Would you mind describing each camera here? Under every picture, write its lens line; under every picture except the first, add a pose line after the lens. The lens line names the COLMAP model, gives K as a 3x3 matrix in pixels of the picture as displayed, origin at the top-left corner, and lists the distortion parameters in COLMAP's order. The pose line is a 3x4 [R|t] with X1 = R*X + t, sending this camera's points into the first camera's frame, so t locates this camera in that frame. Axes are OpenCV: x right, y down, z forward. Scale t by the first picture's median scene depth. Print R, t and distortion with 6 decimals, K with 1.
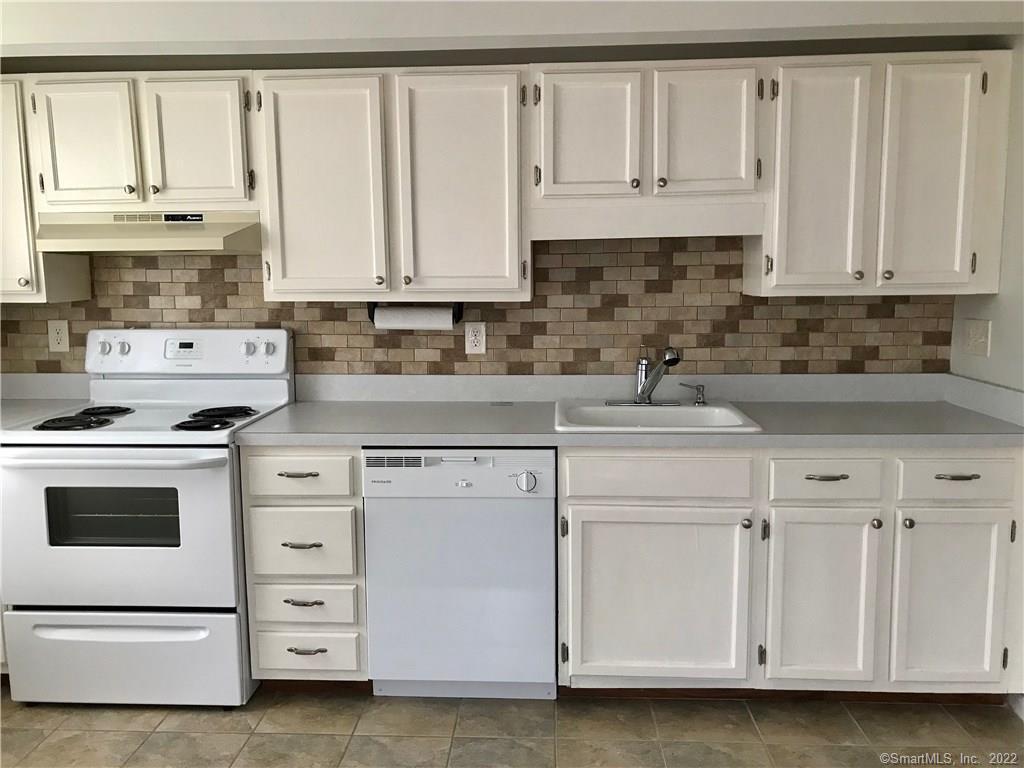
lens RADIAL K [[820.2, 0, 512.6], [0, 820.2, 368.2], [0, 0, 1]] dist [0.099346, -0.114766]
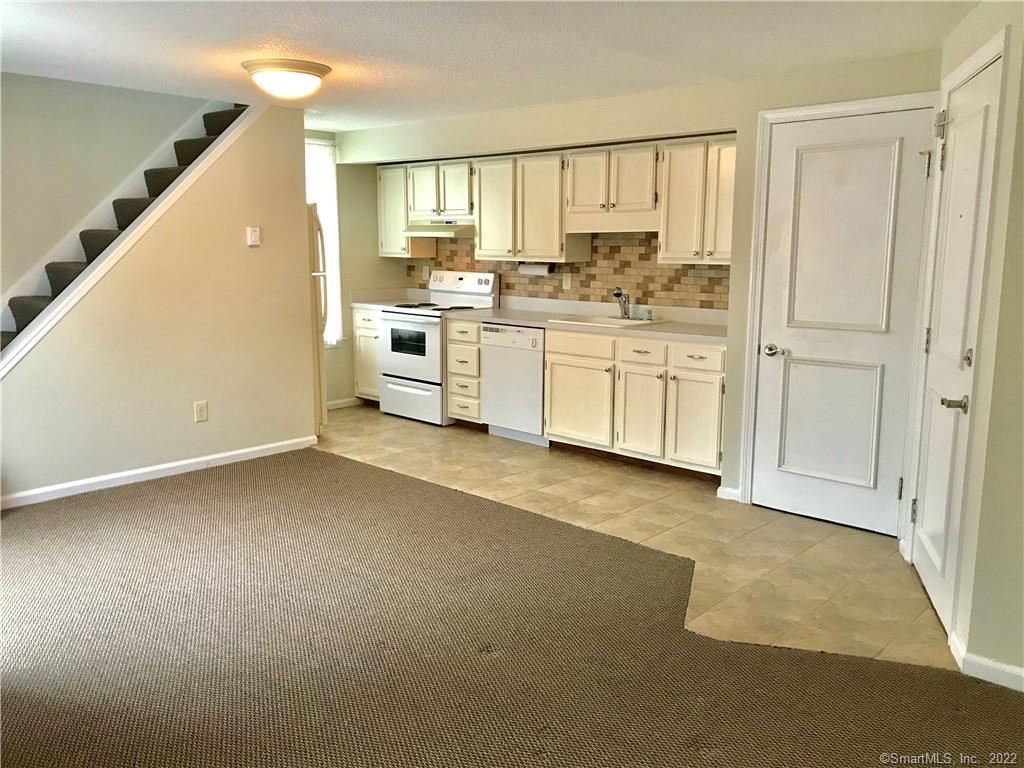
lens RADIAL K [[820.2, 0, 512.6], [0, 820.2, 368.2], [0, 0, 1]] dist [0.099346, -0.114766]
pose [[0.773148, 0.109884, -0.624634, 1.162190], [-0.085573, 0.993944, 0.068933, 0.048935], [0.628426, 0.000157, 0.777870, -0.653470]]
